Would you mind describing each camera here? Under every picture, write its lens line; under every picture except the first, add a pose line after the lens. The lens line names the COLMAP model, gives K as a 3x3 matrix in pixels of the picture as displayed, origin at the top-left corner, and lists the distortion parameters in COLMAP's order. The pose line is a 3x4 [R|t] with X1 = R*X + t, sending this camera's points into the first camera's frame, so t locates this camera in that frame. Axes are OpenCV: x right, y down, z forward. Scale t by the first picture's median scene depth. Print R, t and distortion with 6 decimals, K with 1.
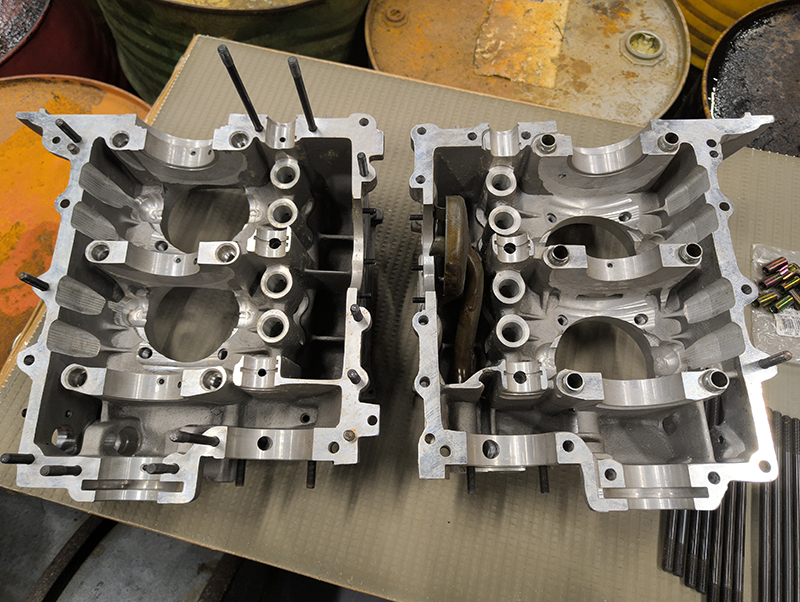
lens RADIAL K [[563.5, 0, 400.1], [0, 563.5, 295.6], [0, 0, 1]] dist [-0.002904, -0.002090]
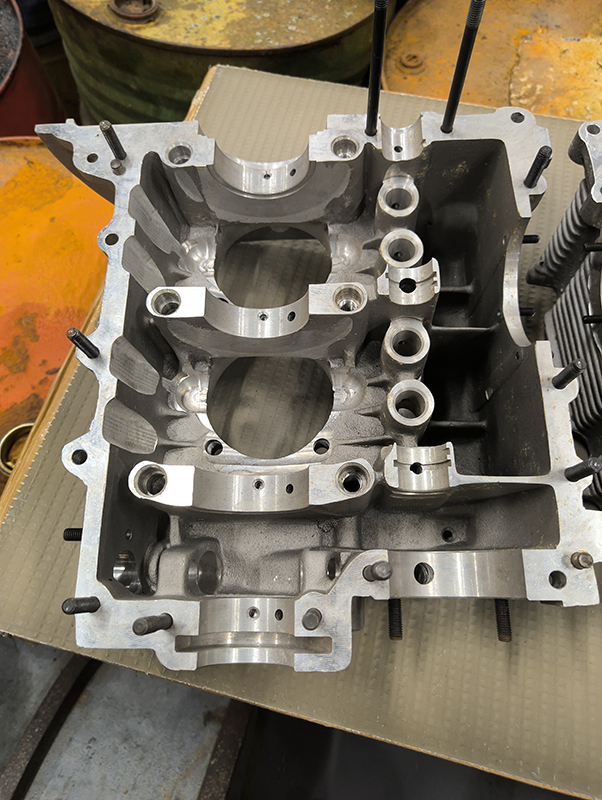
lens RADIAL K [[563.5, 0, 296.3], [0, 563.5, 391.9], [0, 0, 1]] dist [-0.002904, -0.002090]
pose [[0.999334, -0.024562, -0.026974, -0.335355], [0.023794, 0.999313, -0.028426, 0.055036], [0.027653, 0.027765, 0.999232, 0.286256]]
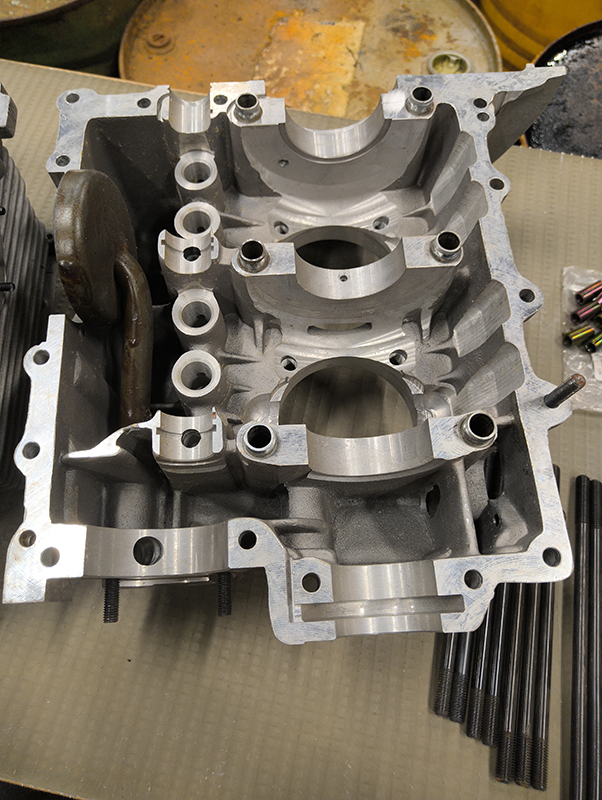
lens RADIAL K [[563.5, 0, 297.6], [0, 563.5, 391.9], [0, 0, 1]] dist [-0.002904, -0.002090]
pose [[0.998396, -0.039205, 0.040834, 0.278705], [0.039822, 0.999103, -0.014411, 0.093975], [-0.040232, 0.016014, 0.999062, 0.303942]]
